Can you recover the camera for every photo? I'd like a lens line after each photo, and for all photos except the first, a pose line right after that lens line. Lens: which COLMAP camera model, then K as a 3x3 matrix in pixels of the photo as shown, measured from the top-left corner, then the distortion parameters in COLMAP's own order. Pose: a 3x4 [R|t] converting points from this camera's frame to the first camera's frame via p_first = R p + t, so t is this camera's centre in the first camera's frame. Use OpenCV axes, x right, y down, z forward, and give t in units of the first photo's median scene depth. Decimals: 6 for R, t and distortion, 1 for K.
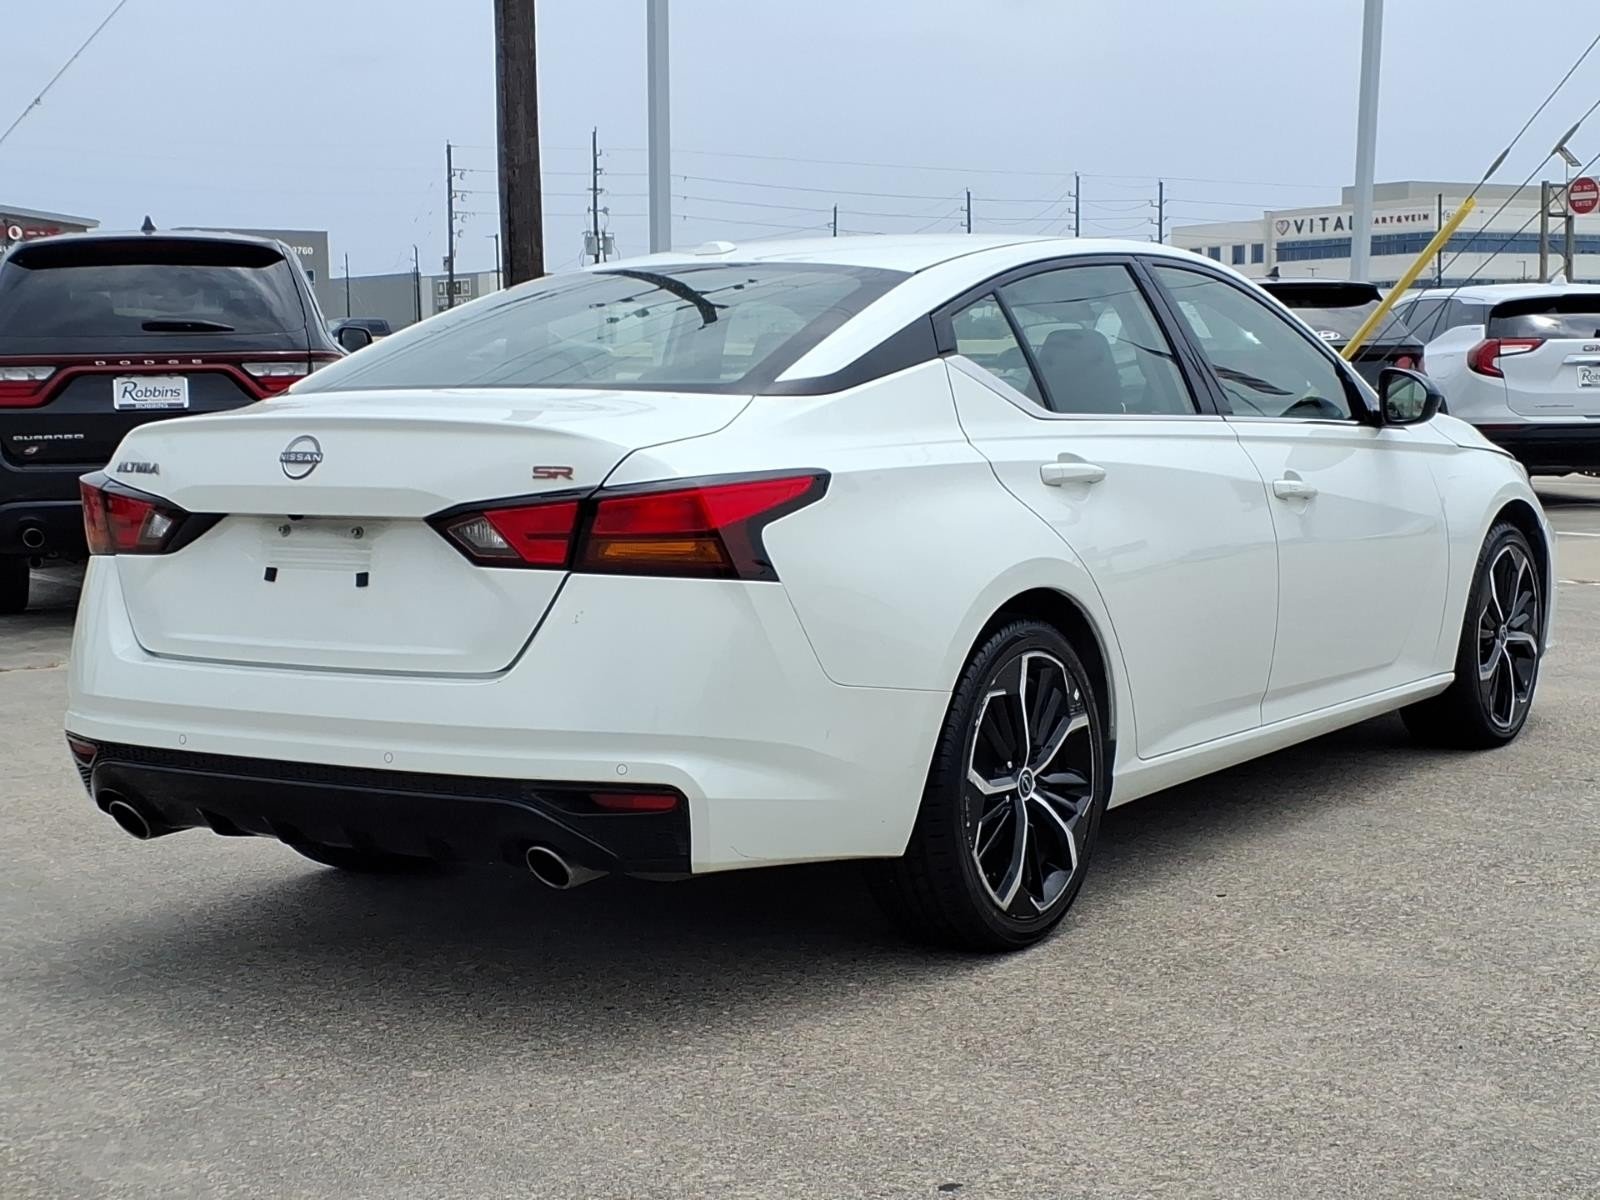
lens RADIAL K [[2536.1, 0, 803.7], [0, 2536.1, 586.1], [0, 0, 1]] dist [0.150487, 0.000000]
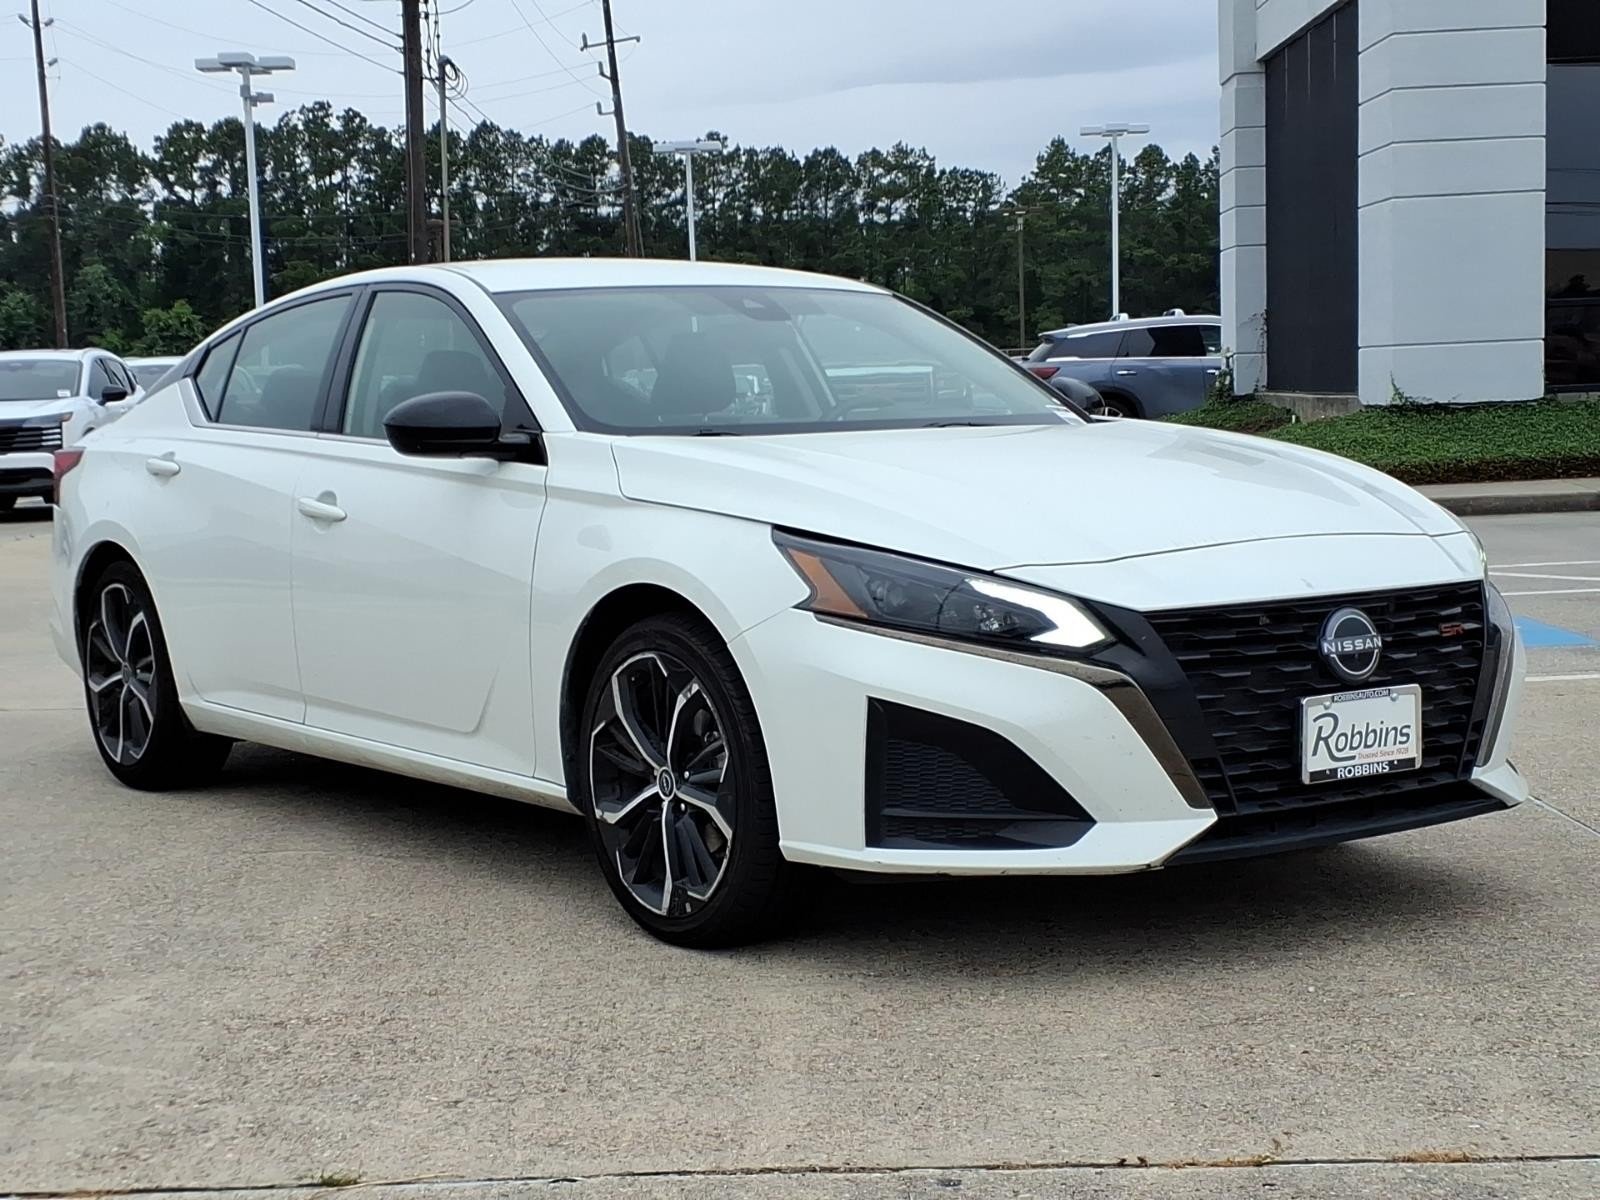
lens RADIAL K [[2536.1, 0, 800.3], [0, 2536.1, 589.6], [0, 0, 1]] dist [0.150487, 0.000000]
pose [[-0.350964, 0.100967, -0.930930, 1.474188], [-0.053813, 0.990352, 0.127700, -0.200643], [0.934841, 0.094915, -0.342144, 2.089006]]
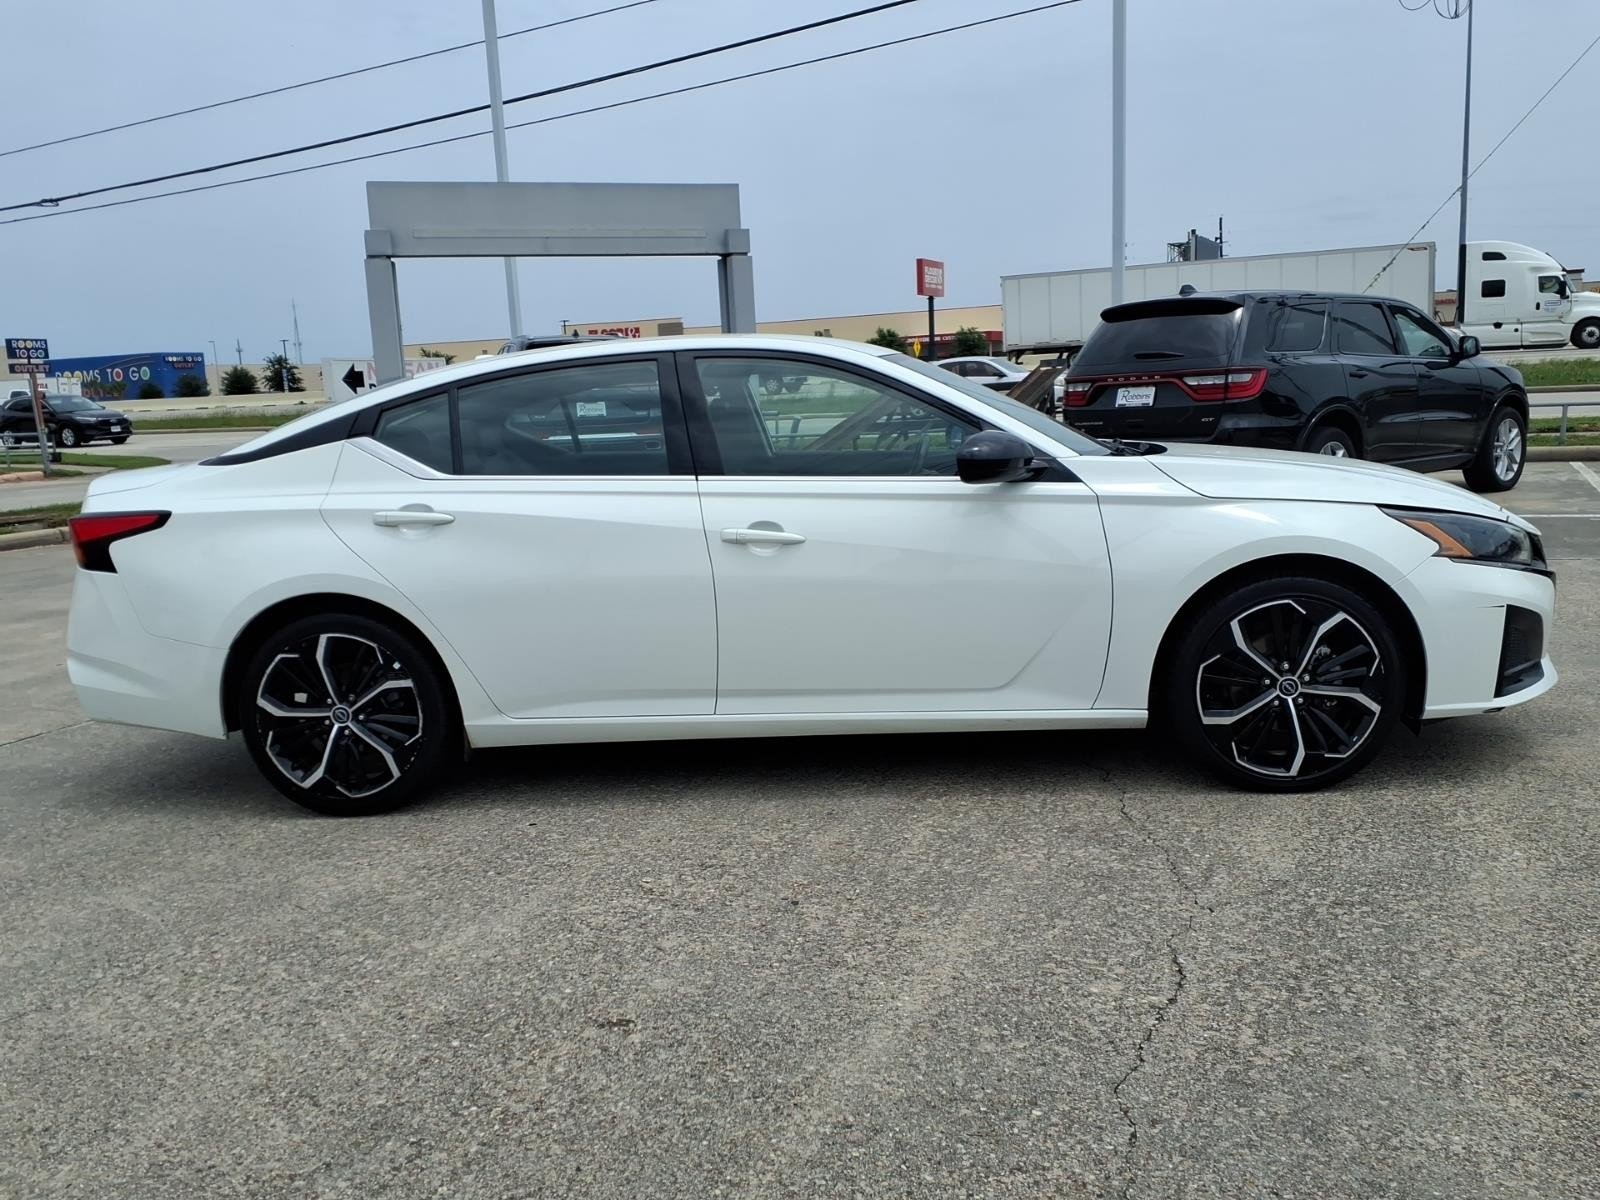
lens RADIAL K [[1286.4, 0, 797.9], [0, 1286.4, 597.1], [0, 0, 1]] dist [0.029352, -0.000380]
pose [[0.492423, 0.137054, -0.859497, 1.012620], [-0.040676, 0.990069, 0.134571, -0.127306], [0.869405, -0.031305, 0.493108, 0.959648]]
